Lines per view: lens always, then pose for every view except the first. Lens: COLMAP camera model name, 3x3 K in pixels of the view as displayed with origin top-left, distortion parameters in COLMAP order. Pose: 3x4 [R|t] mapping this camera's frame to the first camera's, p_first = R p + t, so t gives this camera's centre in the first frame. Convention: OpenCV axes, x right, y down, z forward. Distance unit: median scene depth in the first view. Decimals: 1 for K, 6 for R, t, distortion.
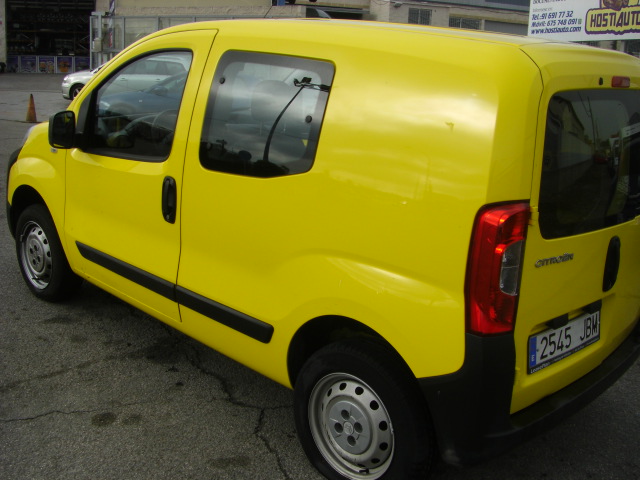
lens RADIAL K [[725.5, 0, 321.1], [0, 725.5, 236.7], [0, 0, 1]] dist [-0.143663, 0.000000]
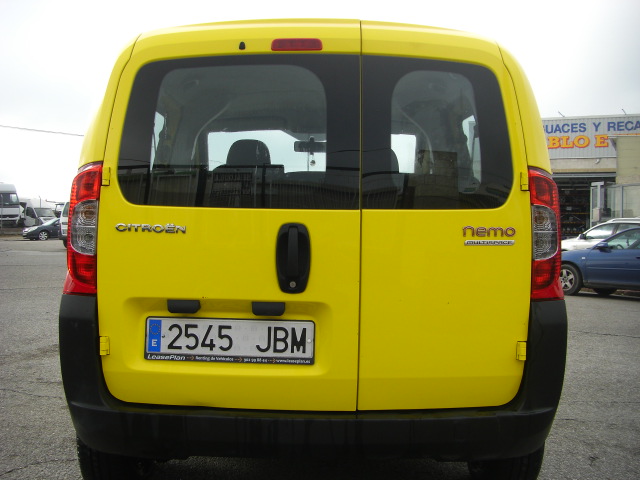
lens RADIAL K [[725.5, 0, 319.4], [0, 725.5, 235.9], [0, 0, 1]] dist [-0.143663, 0.000000]
pose [[0.693667, -0.041554, -0.719096, 1.085506], [-0.152614, 0.967190, -0.203107, 0.187338], [0.703942, 0.250632, 0.664566, 0.488408]]
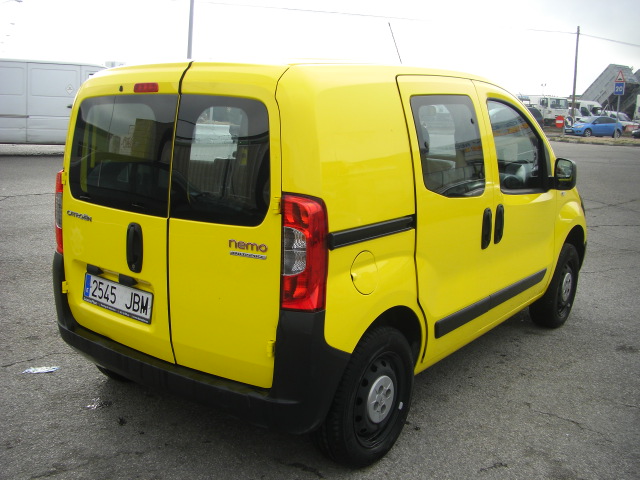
lens RADIAL K [[725.5, 0, 319.1], [0, 725.5, 240.8], [0, 0, 1]] dist [-0.143663, 0.000000]
pose [[0.119283, 0.125103, -0.984947, 1.657830], [-0.270981, 0.958468, 0.088923, -0.161983], [0.955165, 0.256295, 0.148229, 1.168495]]
